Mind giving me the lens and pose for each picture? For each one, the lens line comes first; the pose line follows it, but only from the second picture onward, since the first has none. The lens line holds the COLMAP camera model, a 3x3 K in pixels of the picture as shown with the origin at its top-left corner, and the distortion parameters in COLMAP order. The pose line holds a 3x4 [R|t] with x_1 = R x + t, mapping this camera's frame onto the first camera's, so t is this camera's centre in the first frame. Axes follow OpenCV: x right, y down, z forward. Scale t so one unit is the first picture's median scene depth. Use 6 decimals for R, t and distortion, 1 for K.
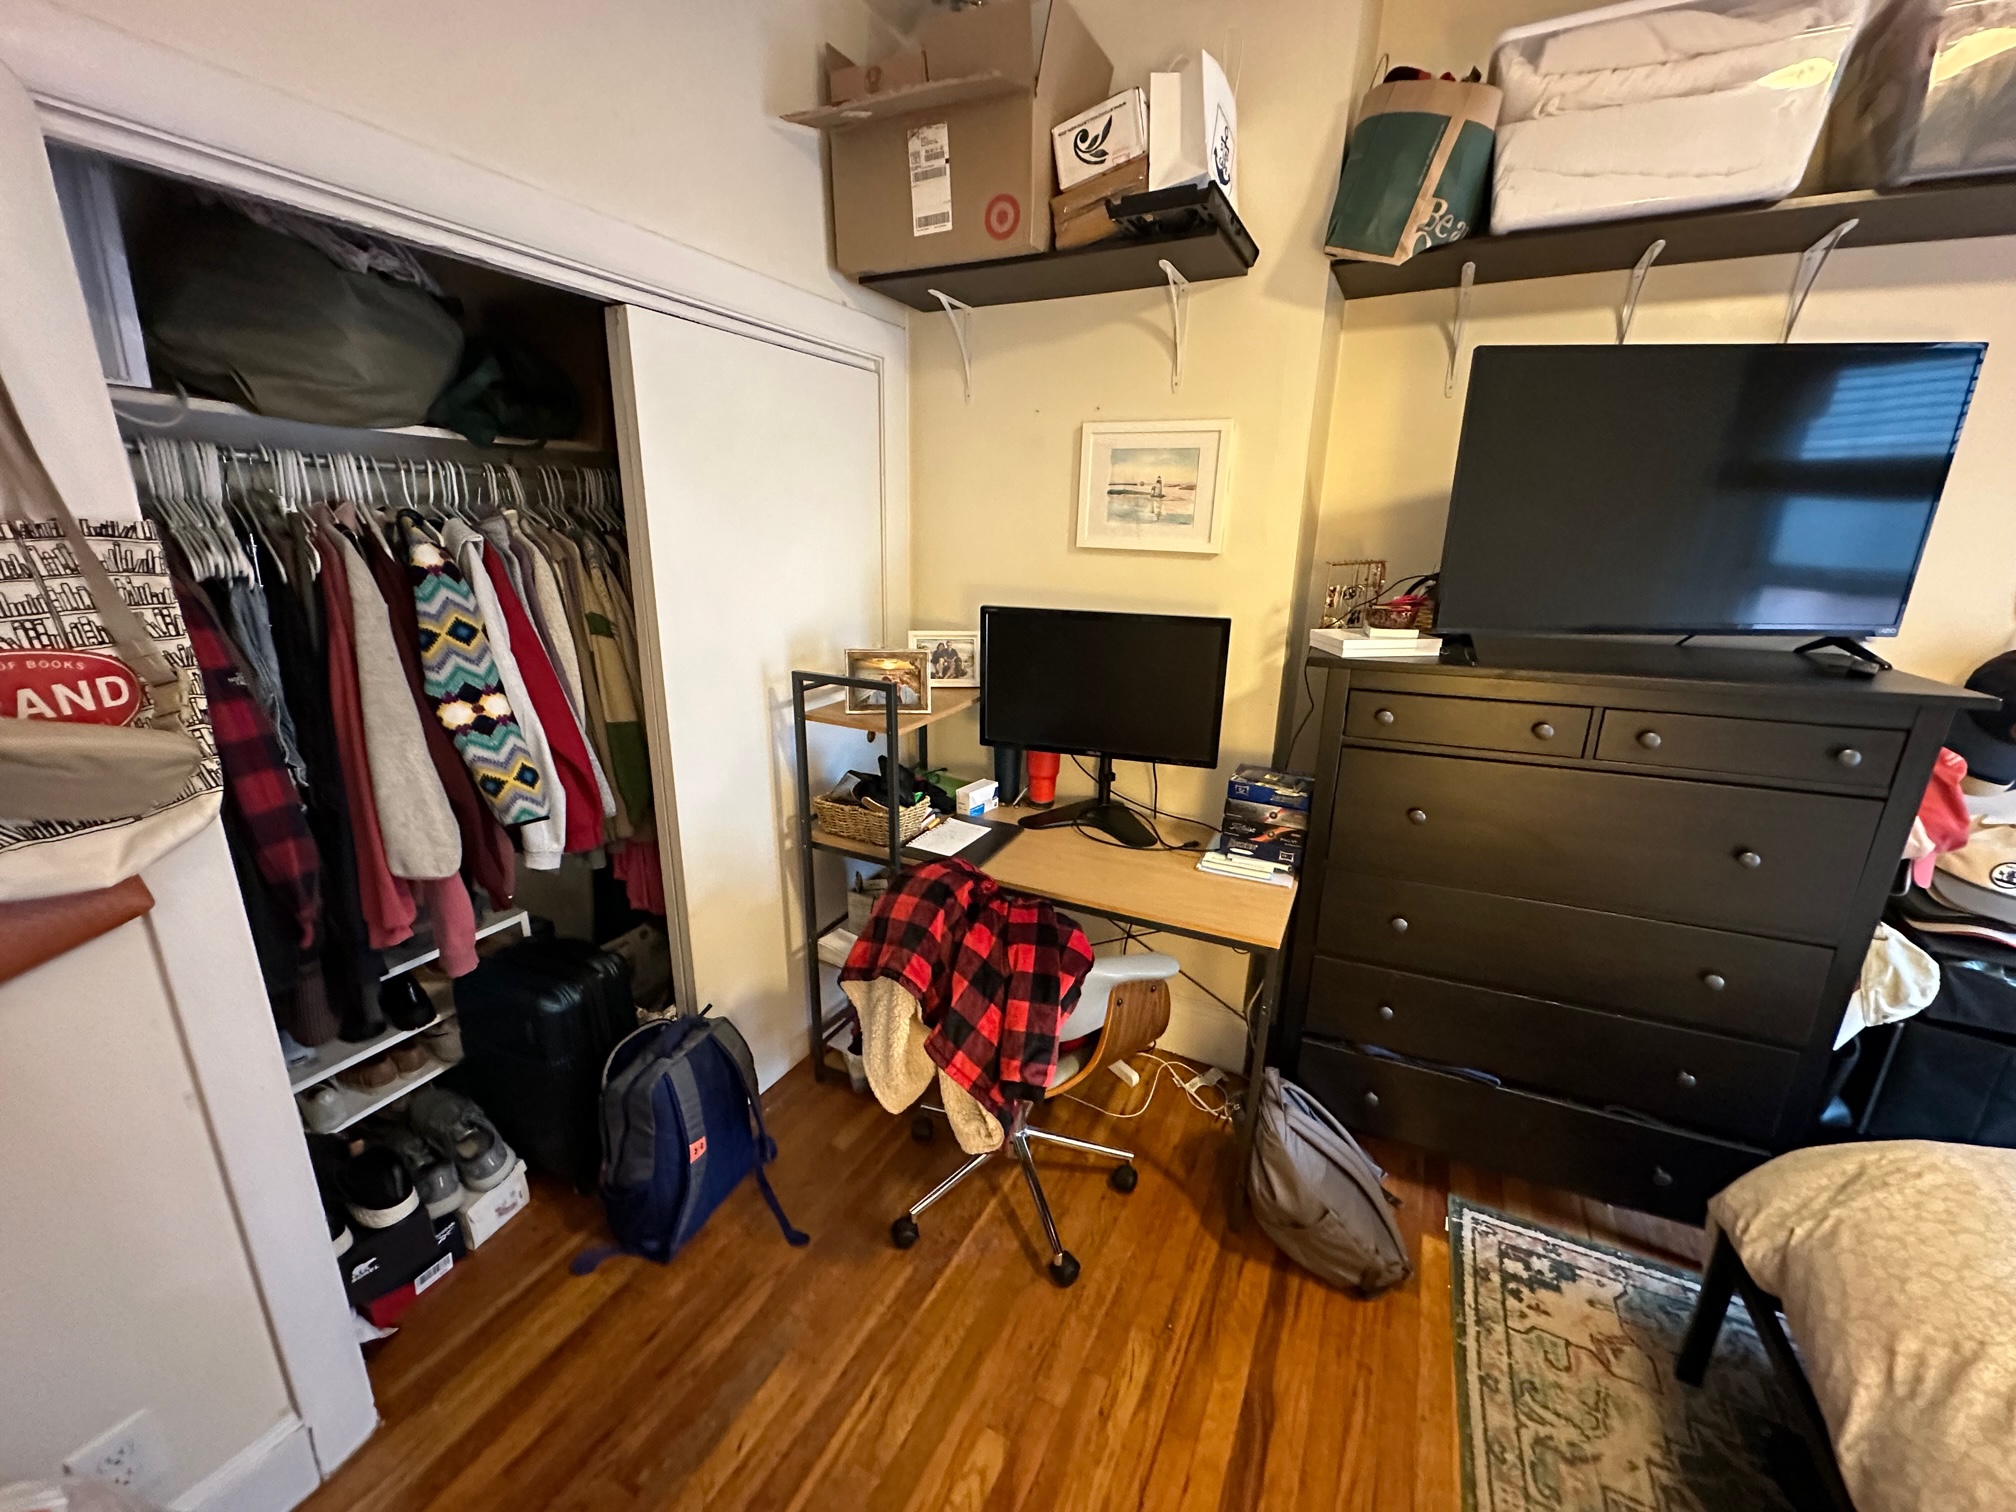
lens RADIAL K [[800.2, 0, 1011.2], [0, 800.2, 754.5], [0, 0, 1]] dist [-0.002549, 0.000338]
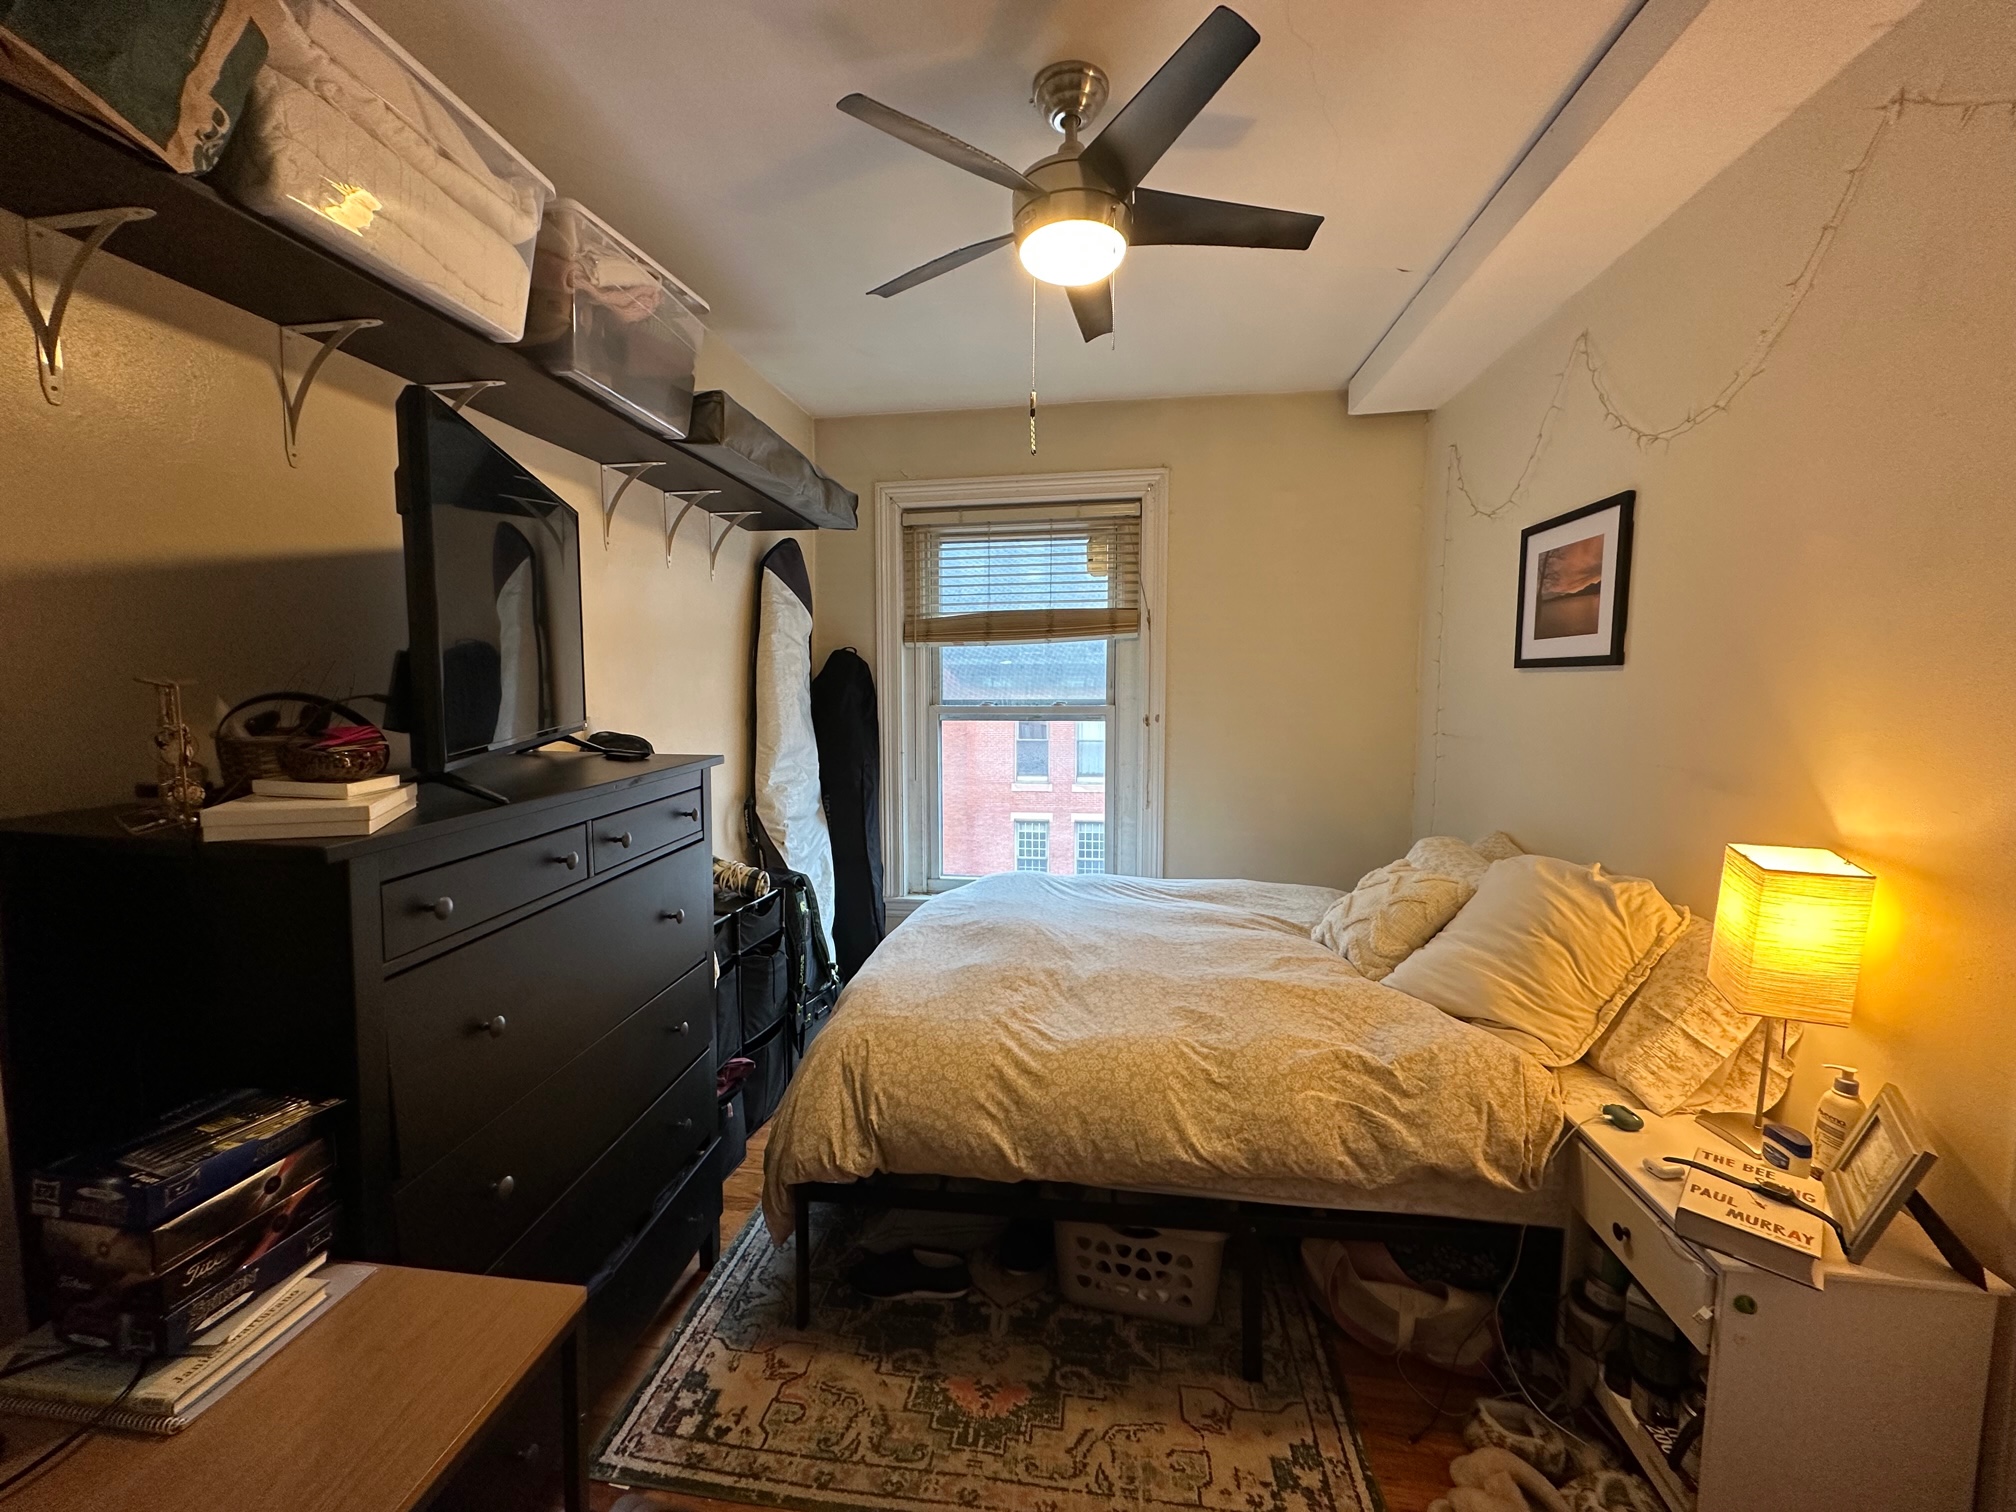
lens RADIAL K [[800.2, 0, 1005.9], [0, 800.2, 753.8], [0, 0, 1]] dist [-0.002549, 0.000338]
pose [[-0.323128, -0.096985, 0.941373, -0.278461], [0.250405, 0.950519, 0.183879, -0.167521], [-0.912626, 0.295141, -0.282854, 0.724007]]
